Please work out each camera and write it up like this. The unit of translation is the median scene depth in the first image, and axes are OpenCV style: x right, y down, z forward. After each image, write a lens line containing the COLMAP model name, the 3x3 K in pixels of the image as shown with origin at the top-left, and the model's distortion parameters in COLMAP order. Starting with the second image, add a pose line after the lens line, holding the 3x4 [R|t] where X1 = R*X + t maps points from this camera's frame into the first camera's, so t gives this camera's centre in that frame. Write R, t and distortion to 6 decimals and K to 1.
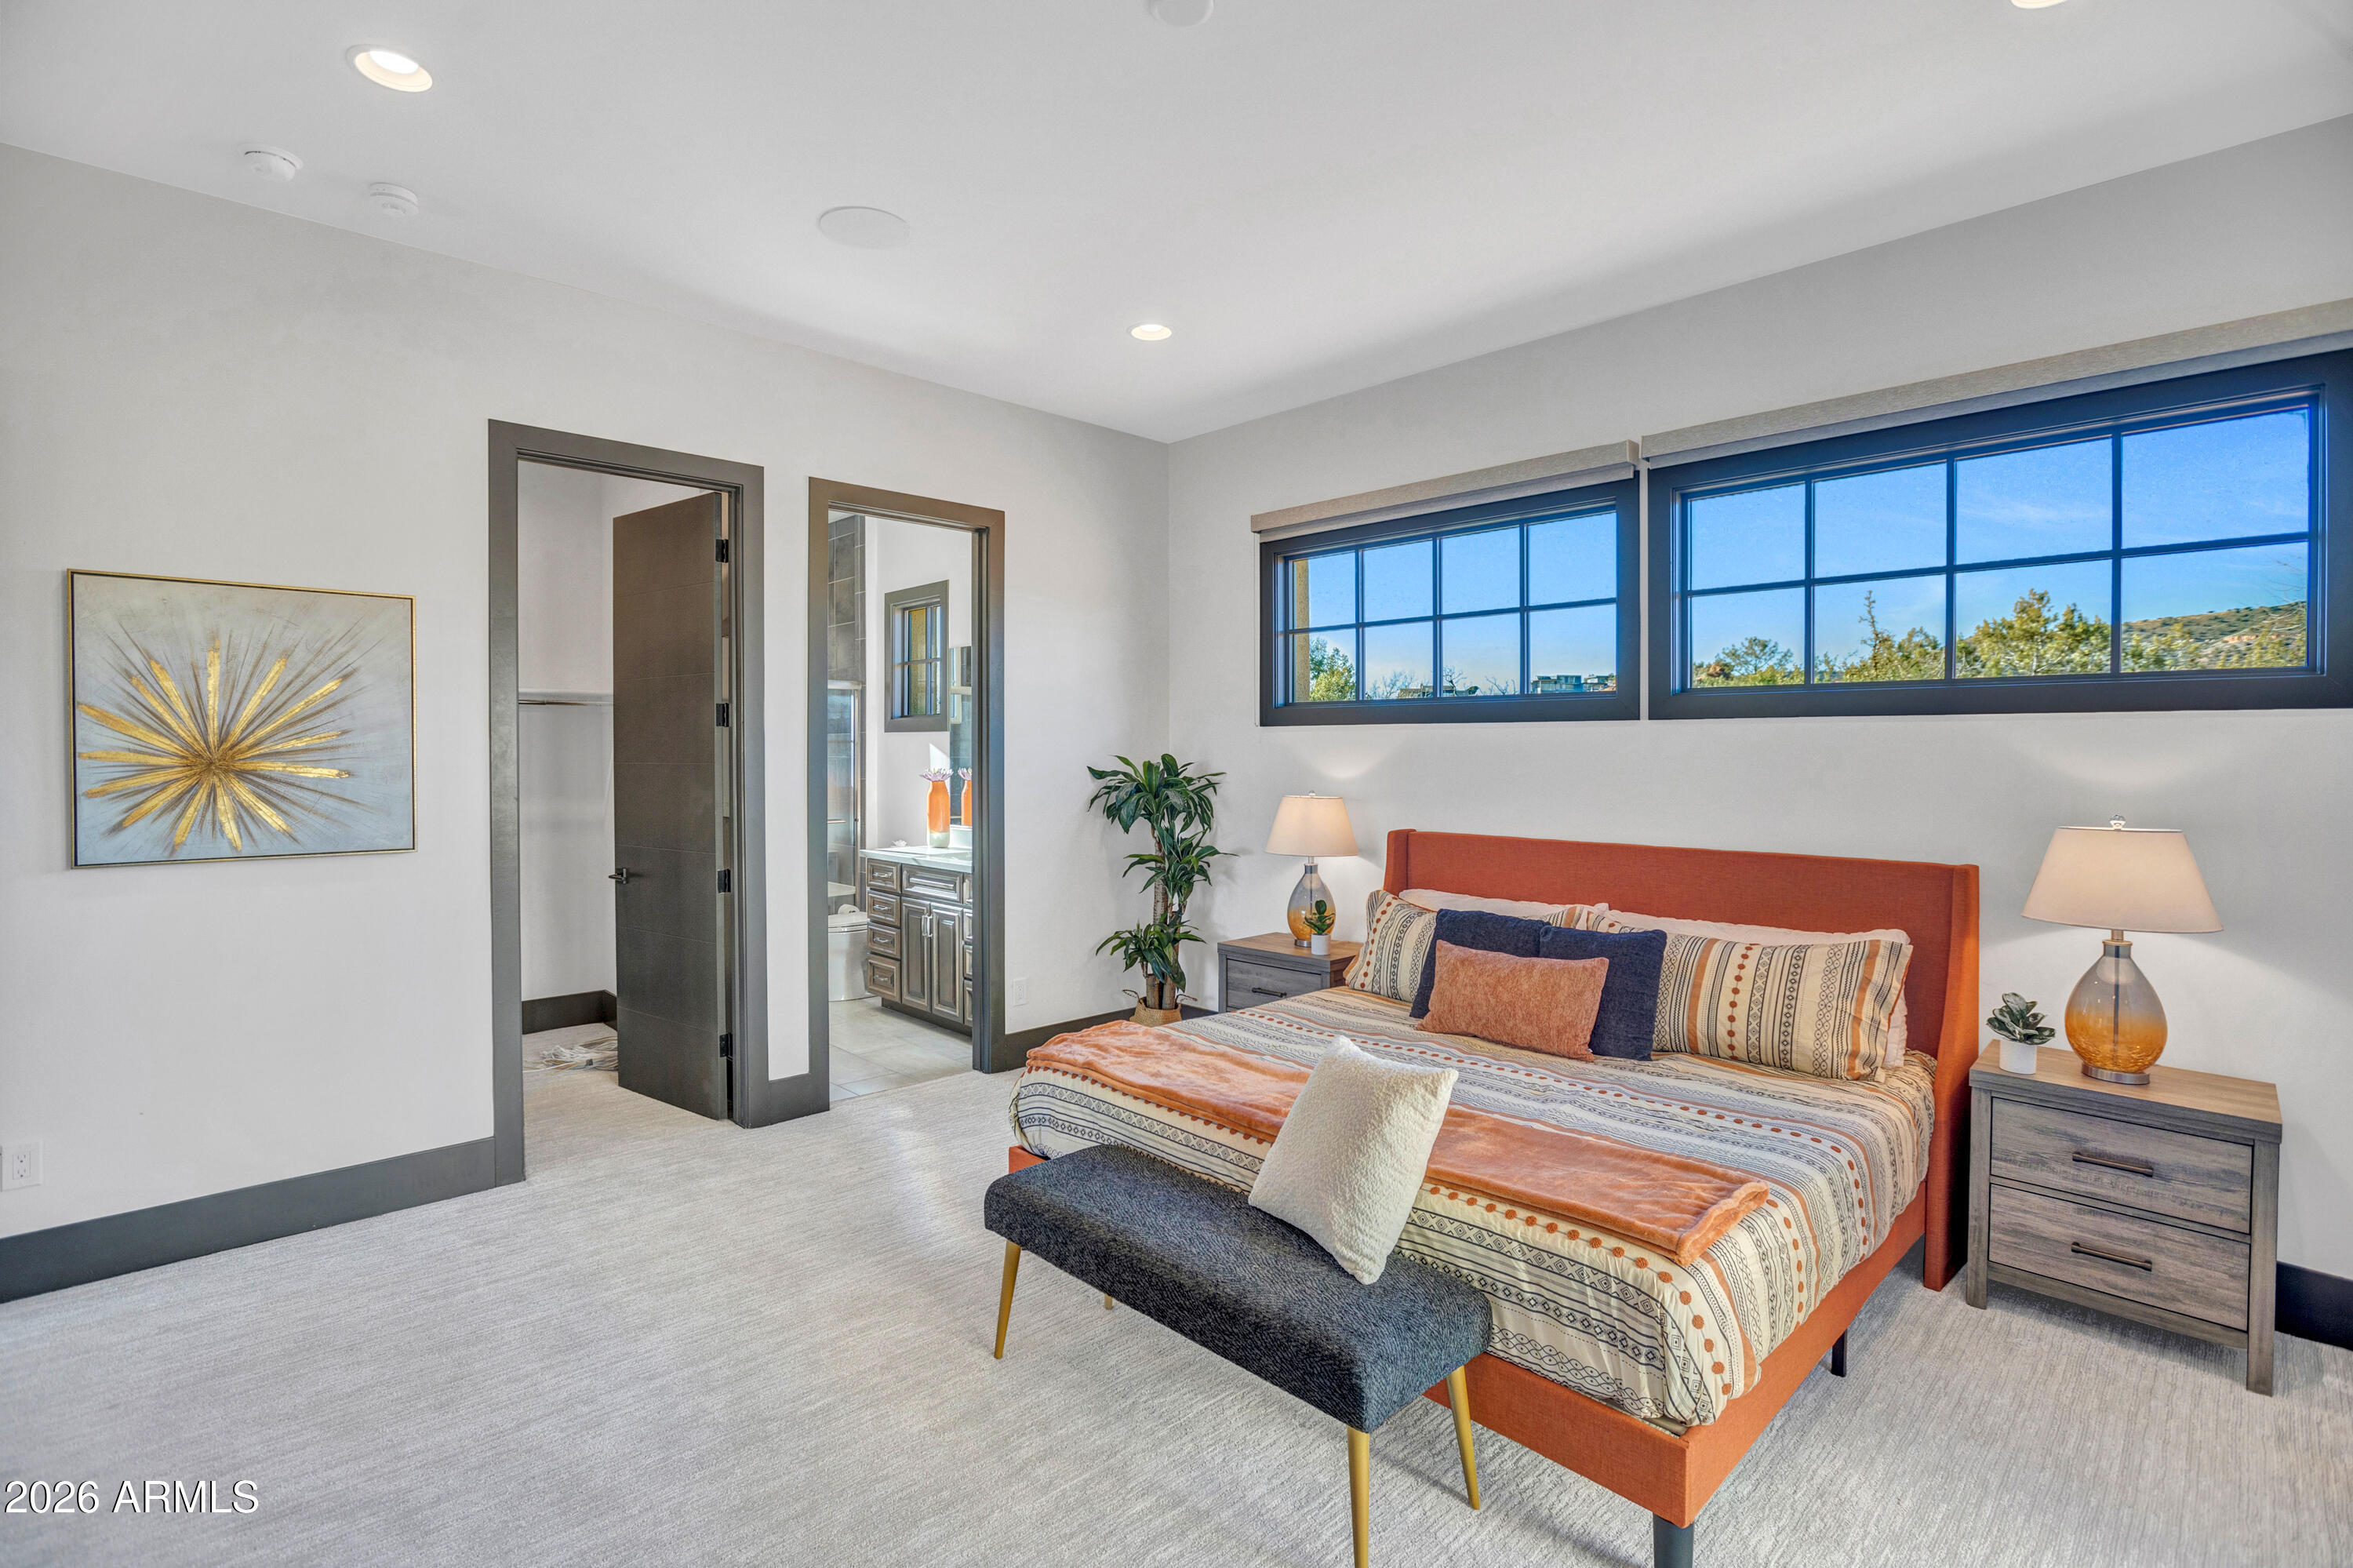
lens RADIAL K [[1084.0, 0, 1170.3], [0, 1084.0, 760.3], [0, 0, 1]] dist [-0.033698, 0.000176]
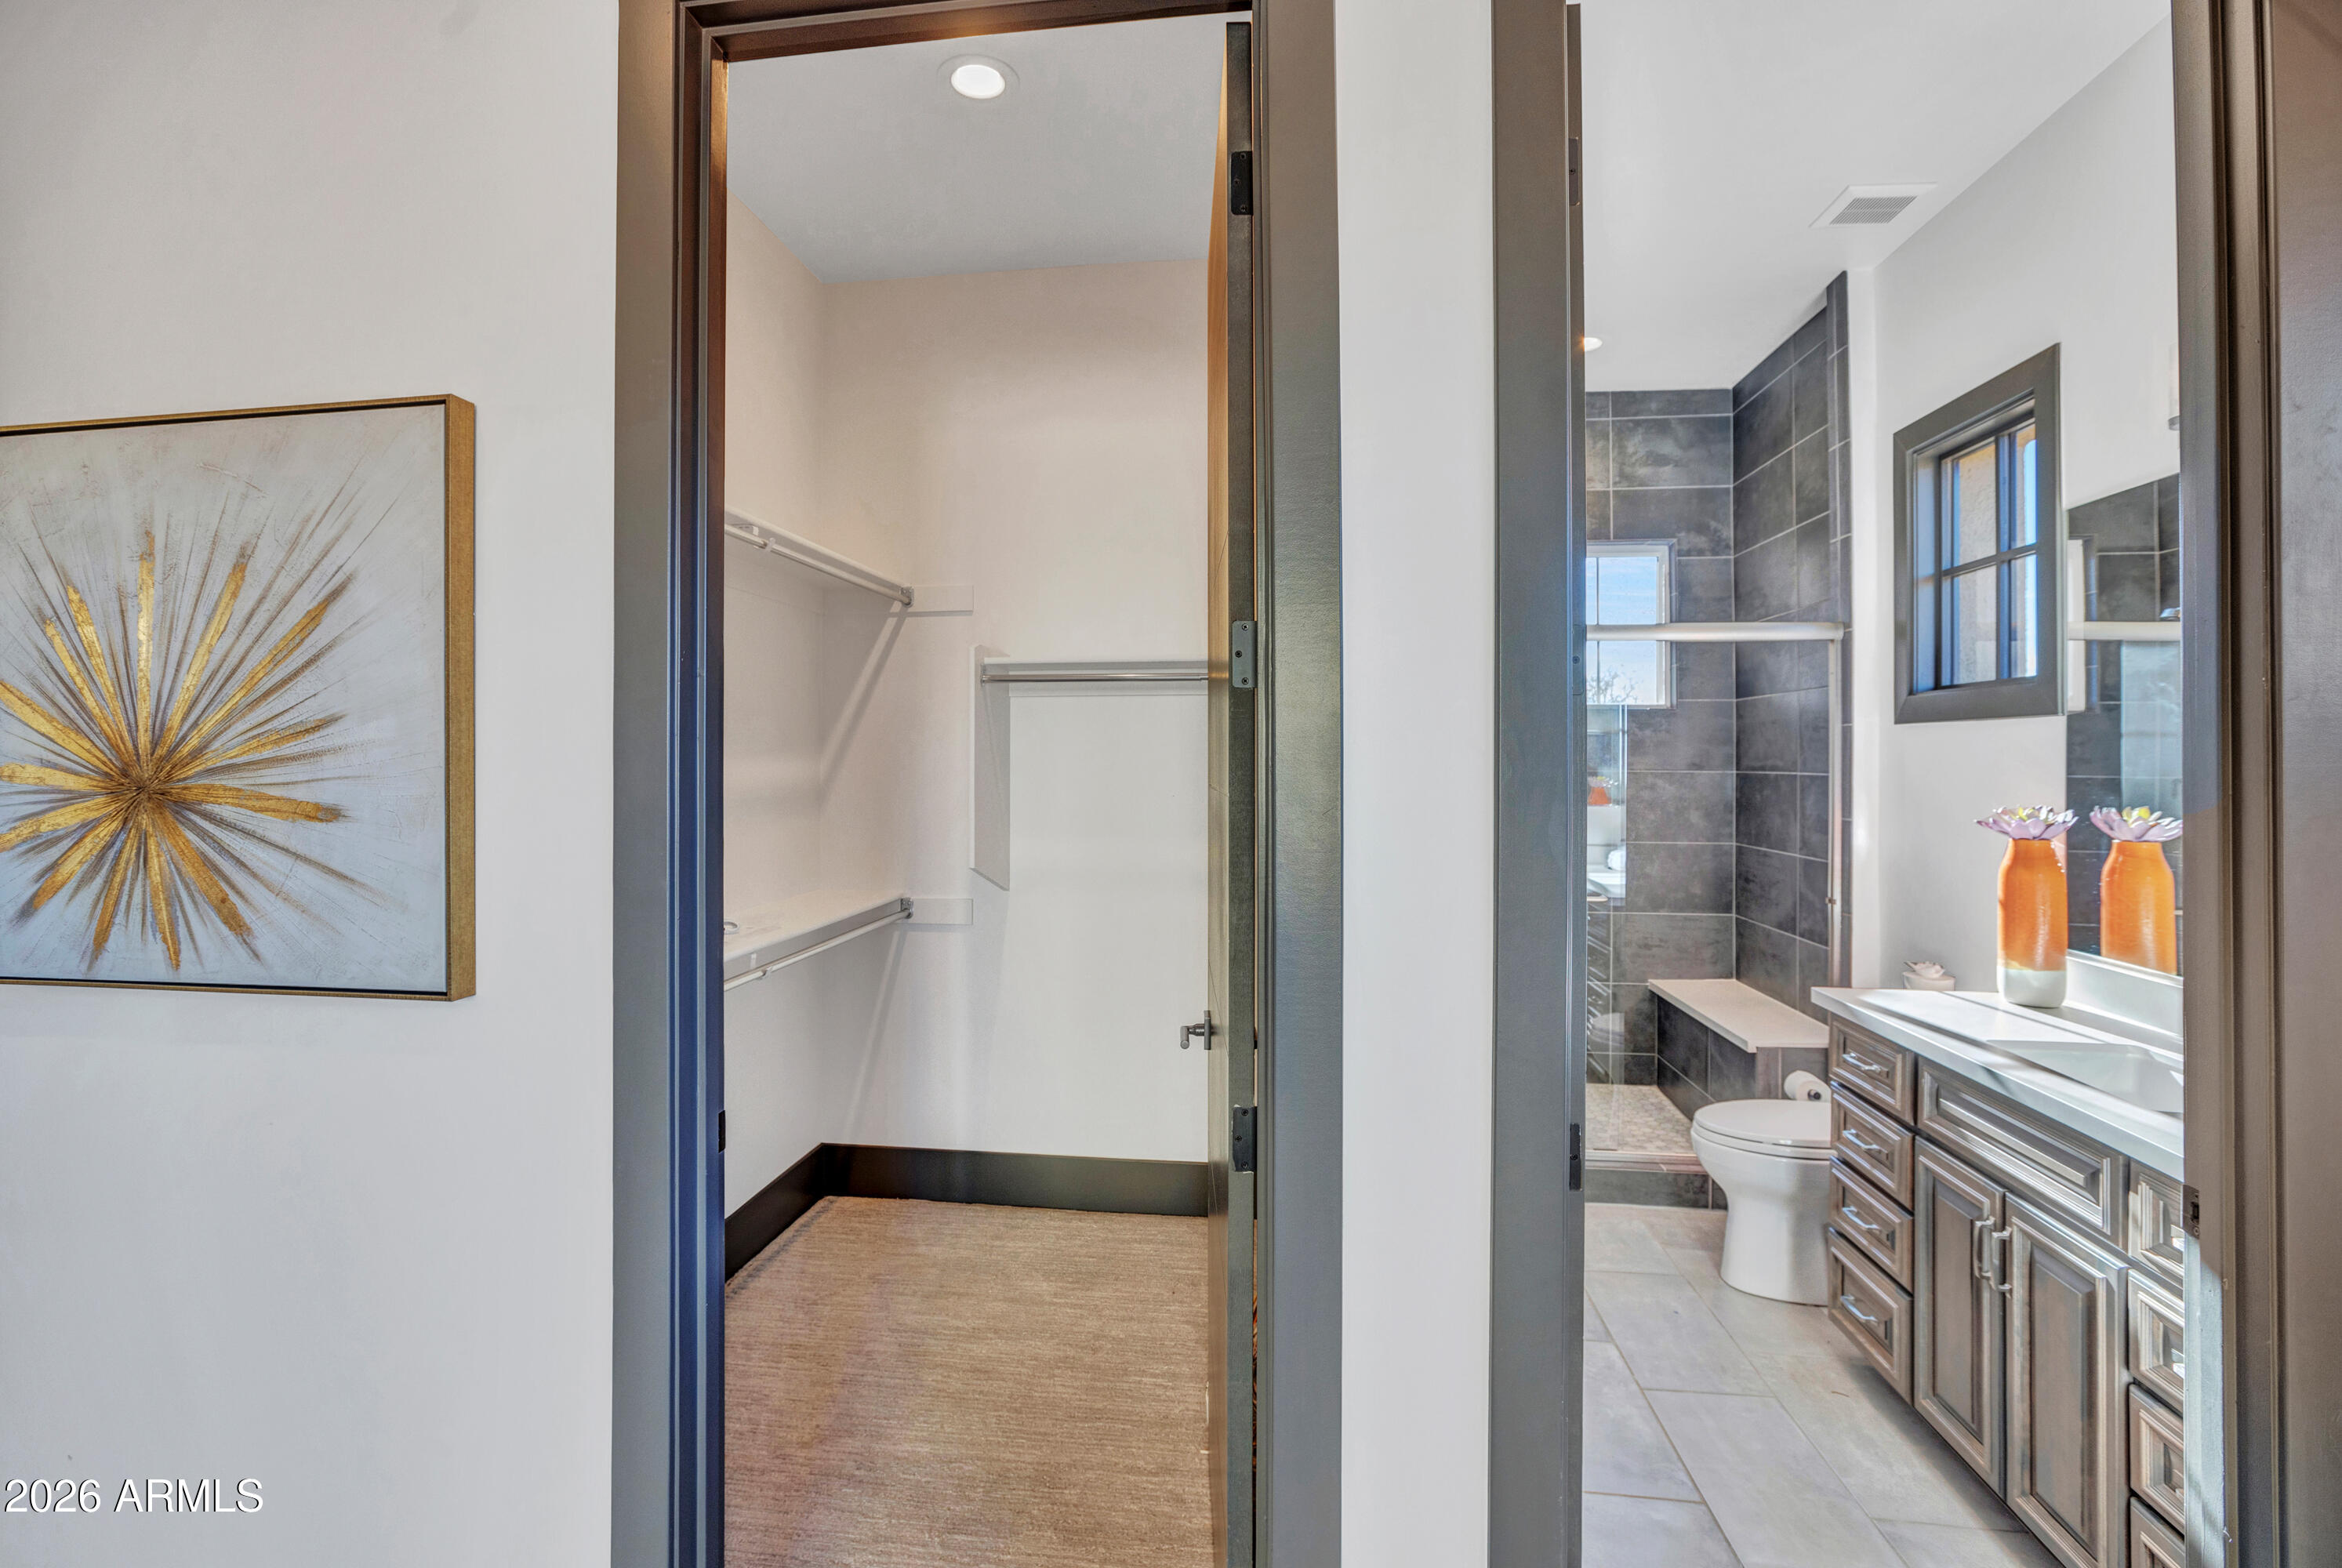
lens RADIAL K [[1081.2, 0, 1180.0], [0, 1081.2, 766.4], [0, 0, 1]] dist [-0.047959, 0.013973]
pose [[0.628109, -0.006118, -0.778101, -0.183966], [-0.003041, 0.999942, -0.010316, -0.003040], [0.778119, 0.008846, 0.628054, 0.860197]]
